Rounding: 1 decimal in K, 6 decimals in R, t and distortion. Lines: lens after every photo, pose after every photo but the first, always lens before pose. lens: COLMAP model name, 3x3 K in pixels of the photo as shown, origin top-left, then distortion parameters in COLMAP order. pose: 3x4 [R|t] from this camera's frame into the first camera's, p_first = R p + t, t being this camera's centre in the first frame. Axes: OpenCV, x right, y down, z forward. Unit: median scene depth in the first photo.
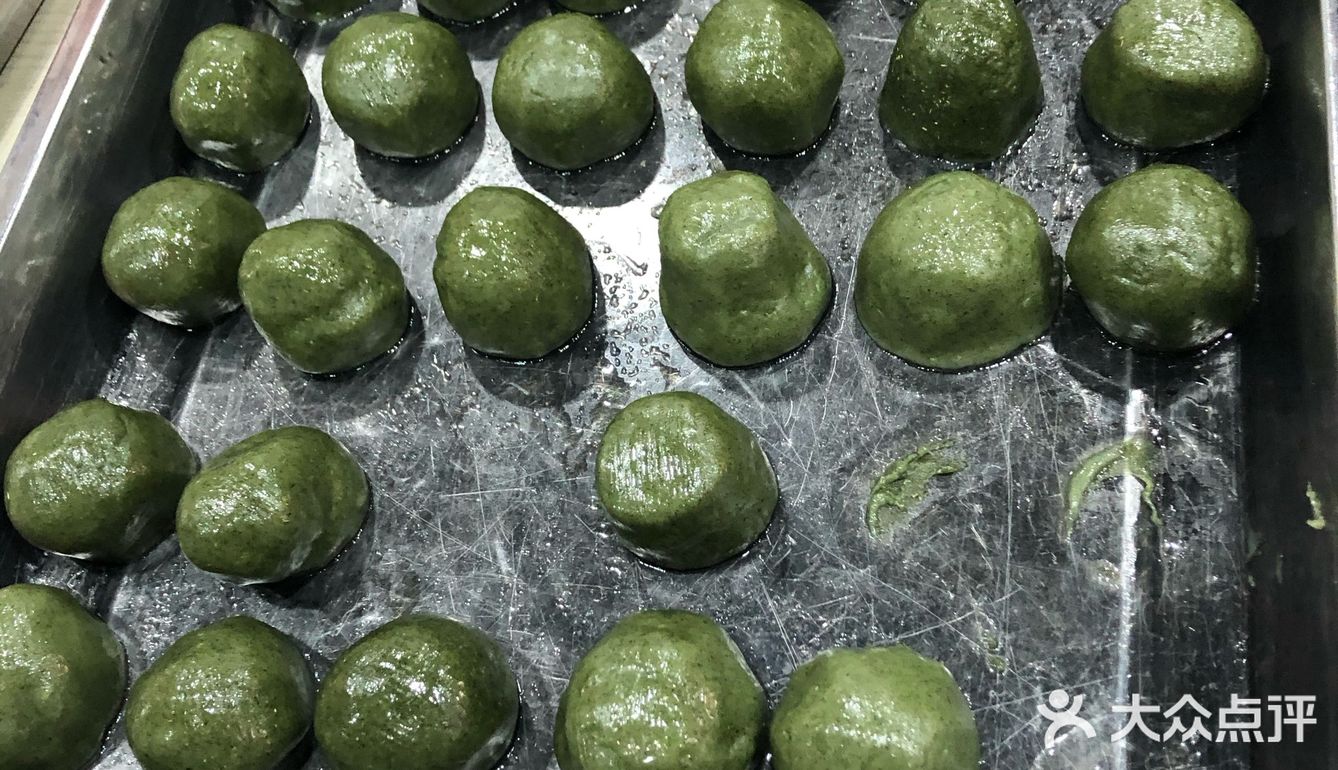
lens RADIAL K [[1518.0, 0, 667.5], [0, 1518.0, 379.9], [0, 0, 1]] dist [0.209621, -0.889149]
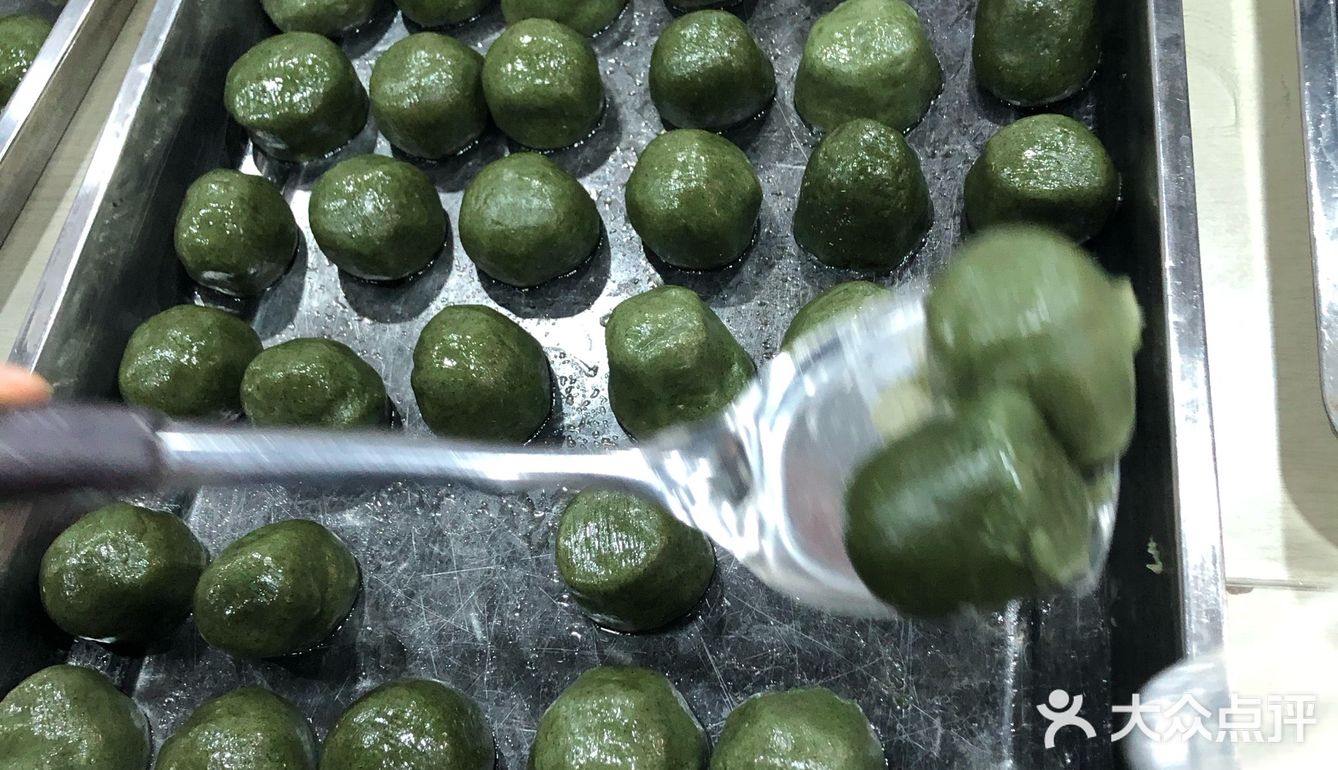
lens RADIAL K [[1518.0, 0, 667.5], [0, 1518.0, 379.9], [0, 0, 1]] dist [0.209621, -0.889149]
pose [[0.999264, -0.033236, 0.019162, 0.018120], [0.034256, 0.997863, -0.055637, -0.000556], [-0.017272, 0.056252, 0.998267, -0.154991]]
